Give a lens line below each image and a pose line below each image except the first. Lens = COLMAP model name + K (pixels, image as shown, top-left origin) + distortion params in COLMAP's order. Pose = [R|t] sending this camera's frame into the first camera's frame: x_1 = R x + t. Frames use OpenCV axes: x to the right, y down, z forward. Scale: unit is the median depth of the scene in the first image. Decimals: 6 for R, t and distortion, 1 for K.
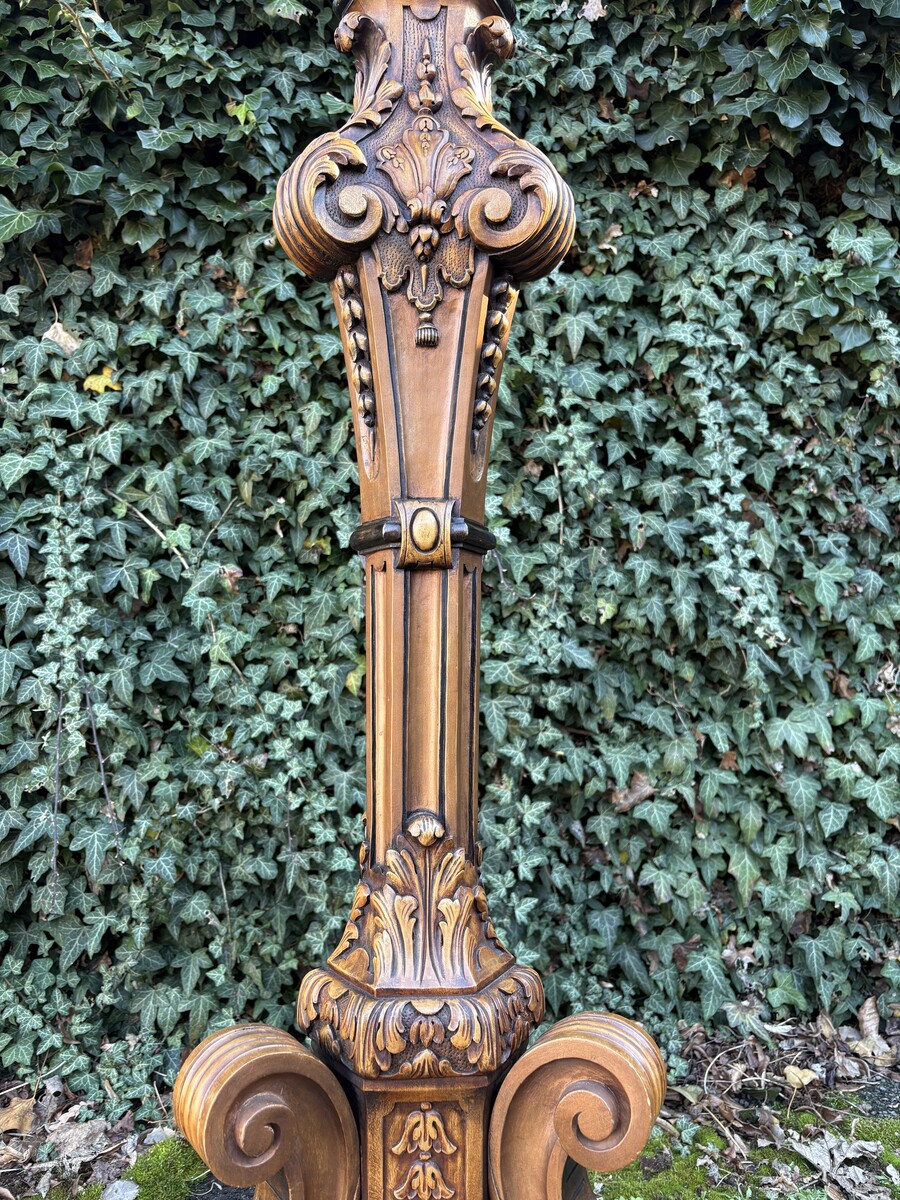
lens RADIAL K [[909.9, 0, 450.3], [0, 909.9, 603.7], [0, 0, 1]] dist [0.043639, -0.056993]
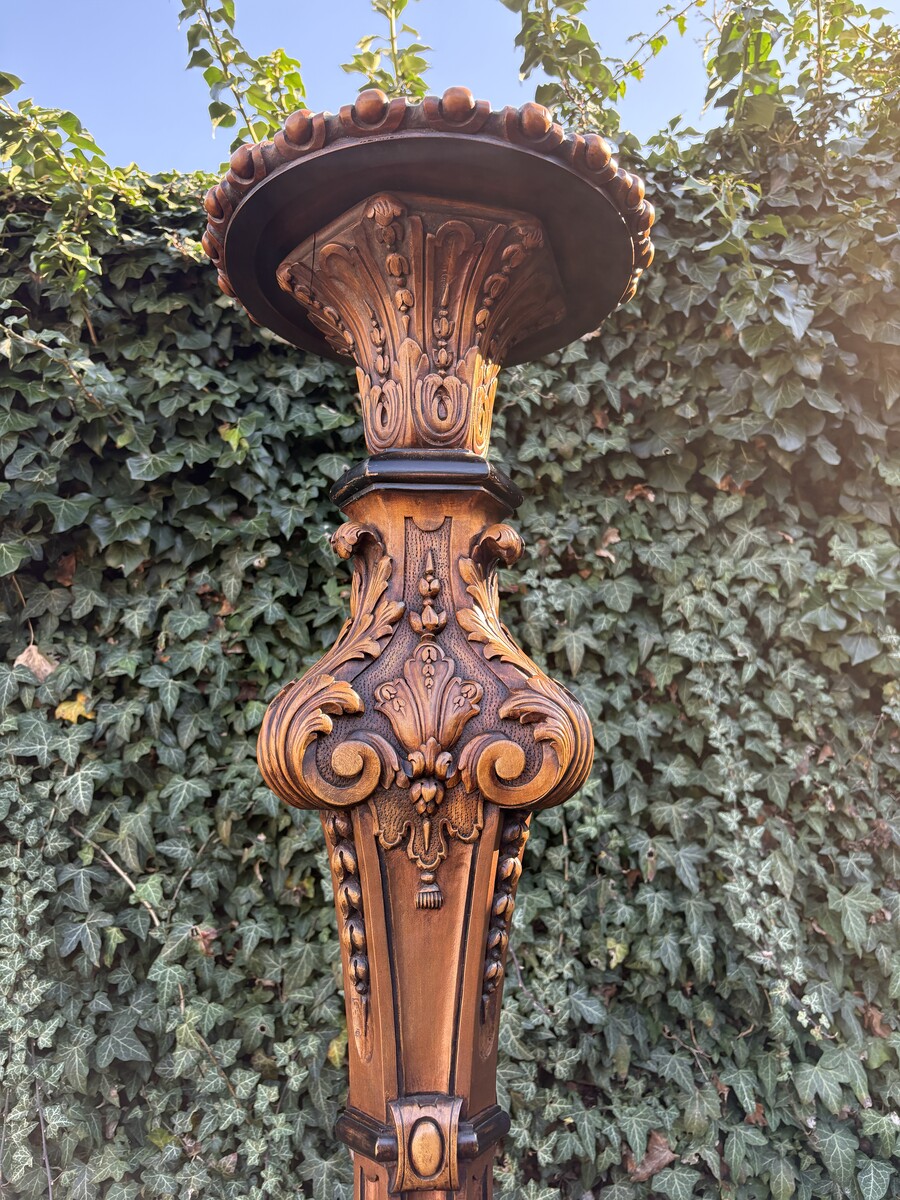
lens RADIAL K [[914.3, 0, 451.5], [0, 914.3, 596.1], [0, 0, 1]] dist [0.038289, -0.049469]
pose [[0.999876, 0.001788, 0.015646, -0.009062], [0.000466, 0.989740, -0.142879, -0.217807], [-0.015741, 0.142869, 0.989616, 0.042993]]
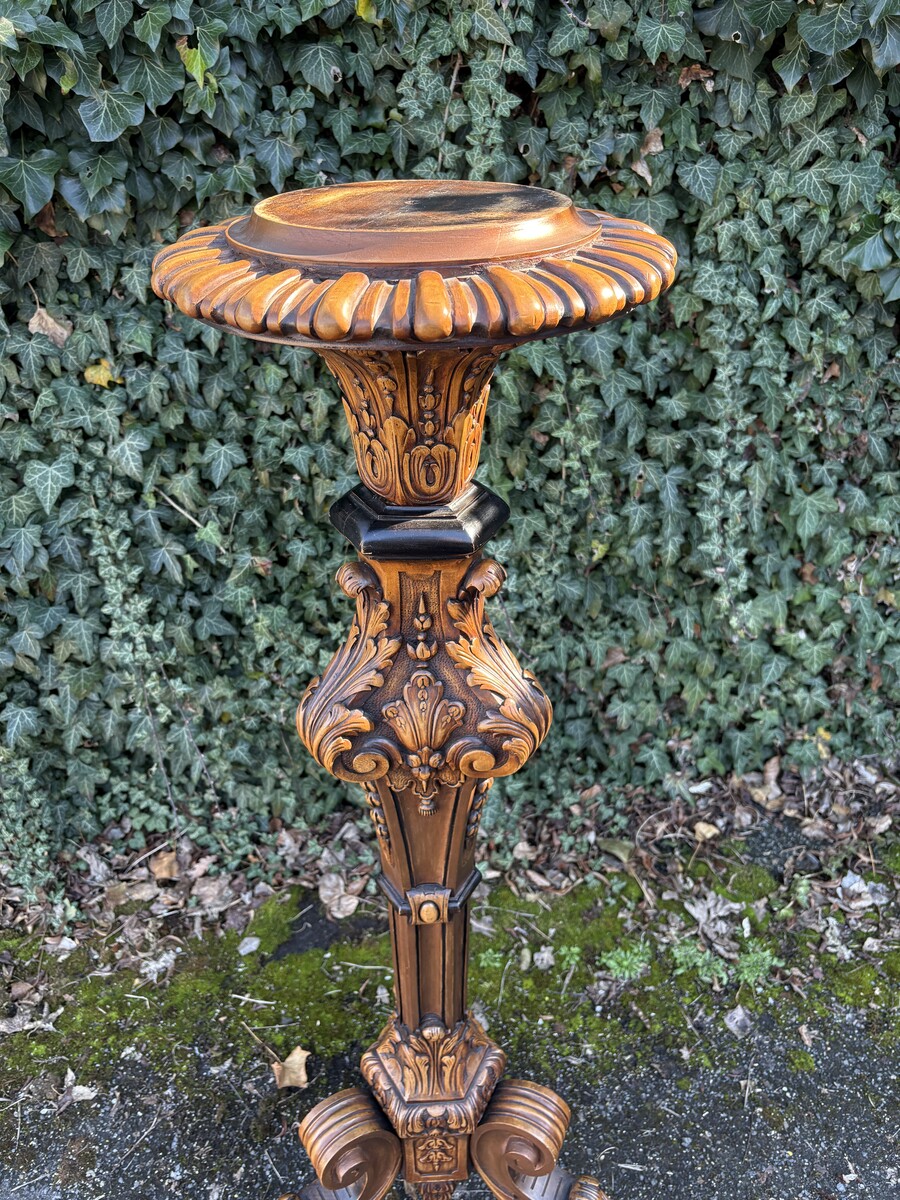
lens RADIAL K [[912.3, 0, 446.6], [0, 912.3, 599.3], [0, 0, 1]] dist [0.046010, -0.051333]
pose [[0.999663, 0.006867, -0.025054, 0.014721], [0.009535, 0.800122, 0.599762, -0.621678], [0.024164, -0.599799, 0.799786, 0.073951]]
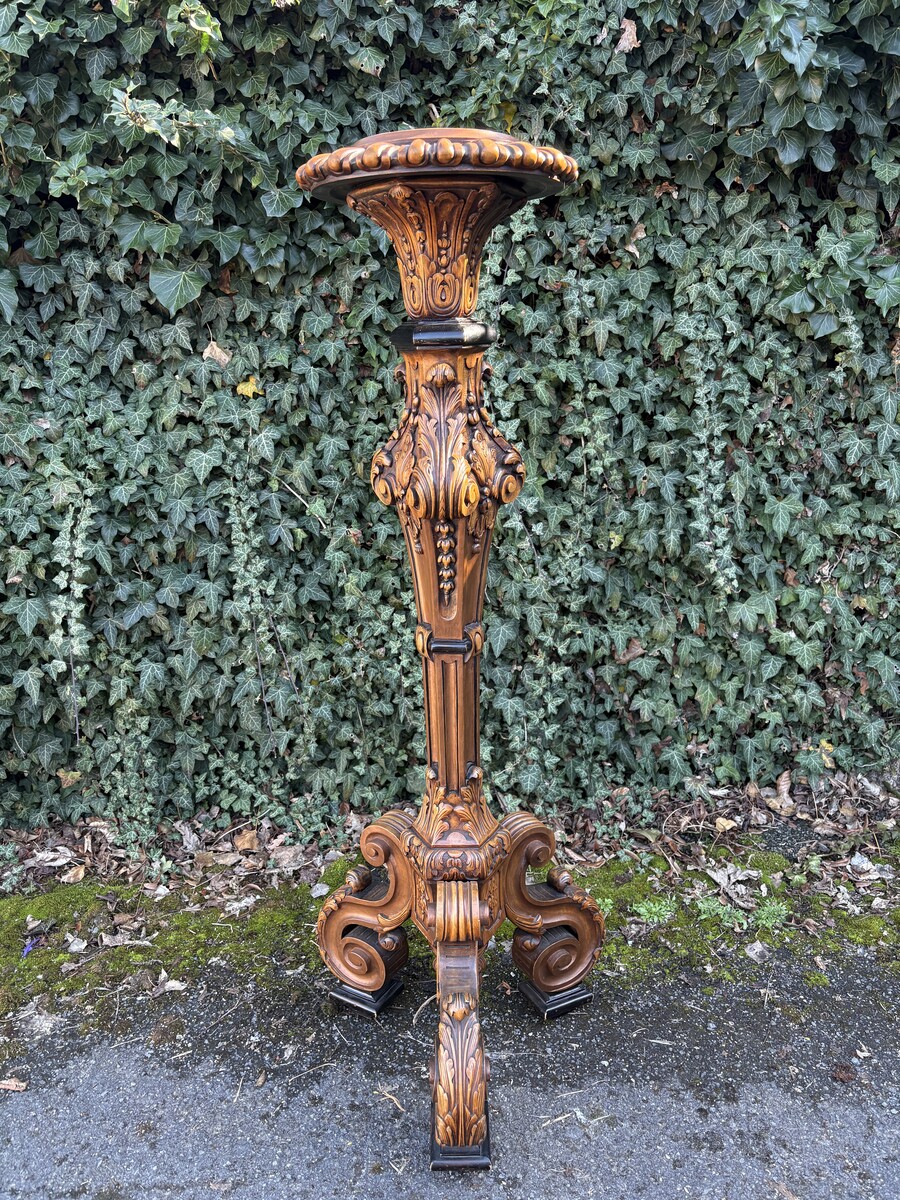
lens RADIAL K [[905.1, 0, 447.5], [0, 905.1, 601.2], [0, 0, 1]] dist [0.057455, -0.066732]
pose [[0.997445, 0.004747, -0.071281, 0.013285], [0.021183, 0.933261, 0.358574, -0.417523], [0.068225, -0.359168, 0.930776, -0.357312]]
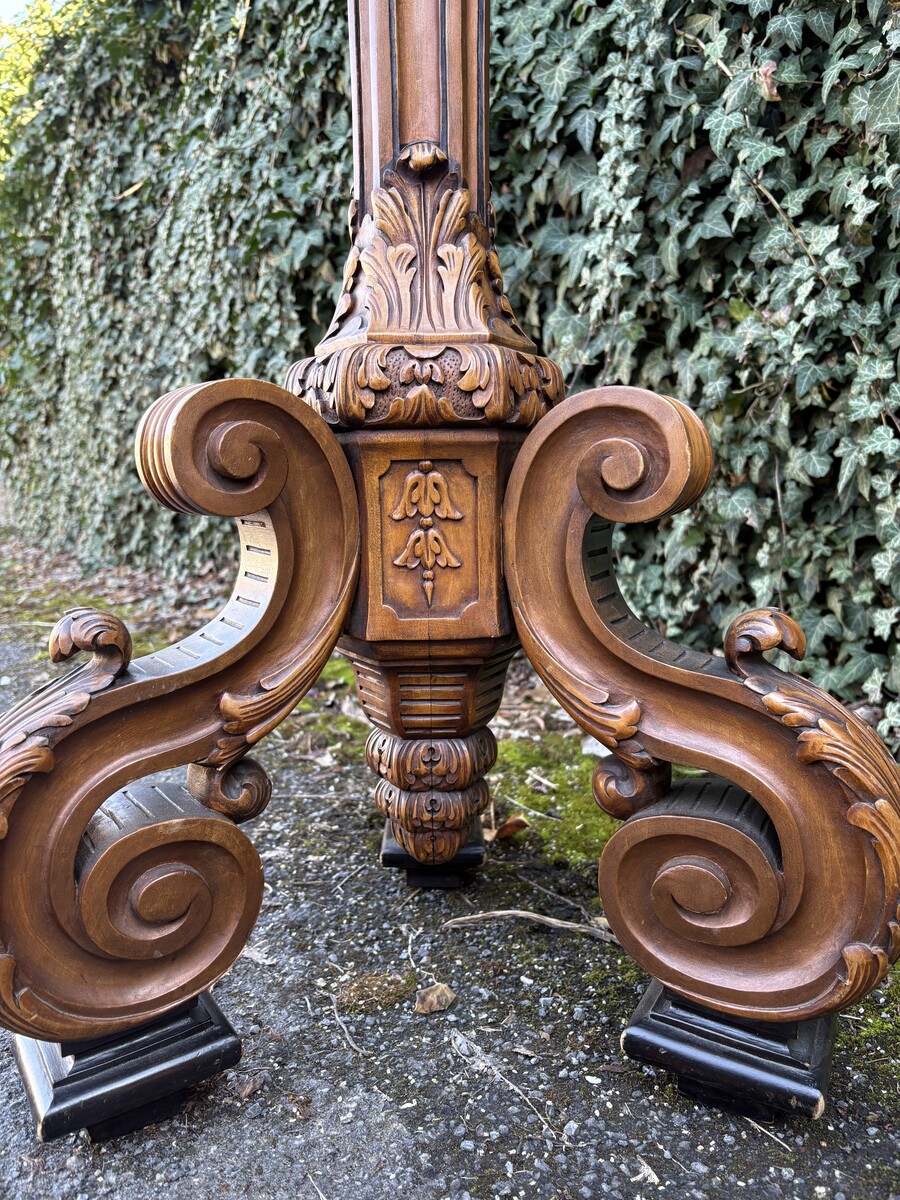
lens RADIAL K [[914.3, 0, 451.5], [0, 914.3, 596.1], [0, 0, 1]] dist [0.038289, -0.049469]
pose [[0.491021, 0.114272, -0.863620, 0.323842], [0.066870, 0.983490, 0.168153, 0.234791], [0.868577, -0.140317, 0.475273, 0.316718]]
